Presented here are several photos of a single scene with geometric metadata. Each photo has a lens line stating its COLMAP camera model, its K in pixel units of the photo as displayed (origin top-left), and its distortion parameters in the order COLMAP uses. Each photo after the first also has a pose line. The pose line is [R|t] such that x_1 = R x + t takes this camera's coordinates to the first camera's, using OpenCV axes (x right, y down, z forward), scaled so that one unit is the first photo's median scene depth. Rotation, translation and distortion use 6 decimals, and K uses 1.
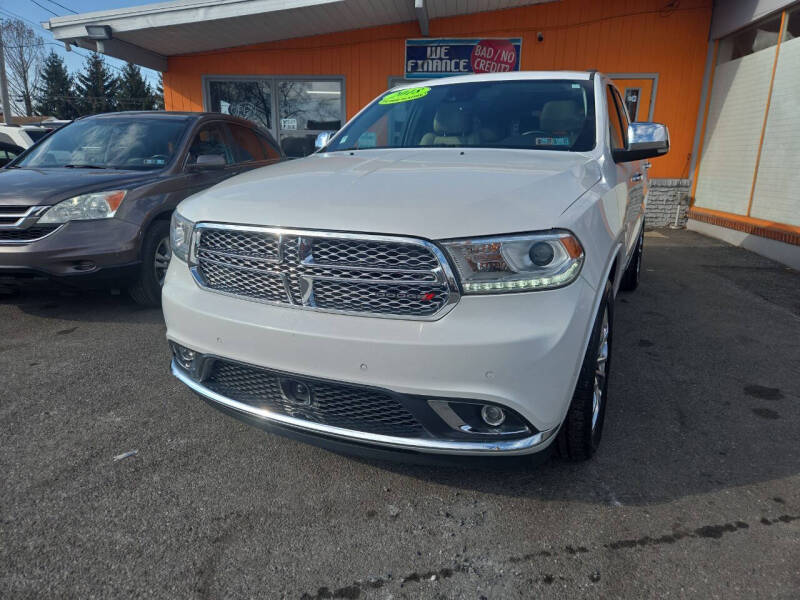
lens RADIAL K [[541.9, 0, 398.6], [0, 541.9, 293.1], [0, 0, 1]] dist [0.057450, -0.045750]
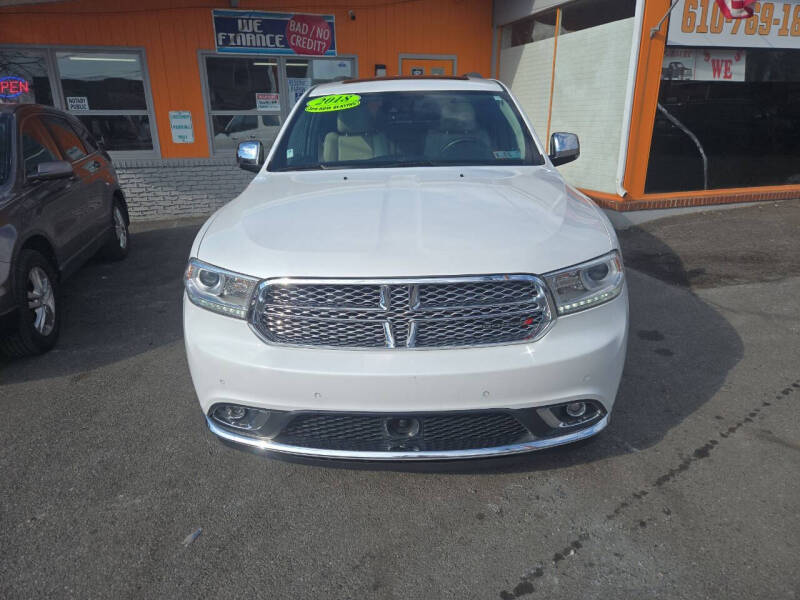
lens RADIAL K [[541.9, 0, 400.4], [0, 541.9, 291.6], [0, 0, 1]] dist [0.057450, -0.045750]
pose [[0.910682, -0.149661, 0.385046, -0.355092], [0.124313, 0.988147, 0.090062, -0.110229], [-0.393961, -0.034151, 0.918493, 0.029720]]
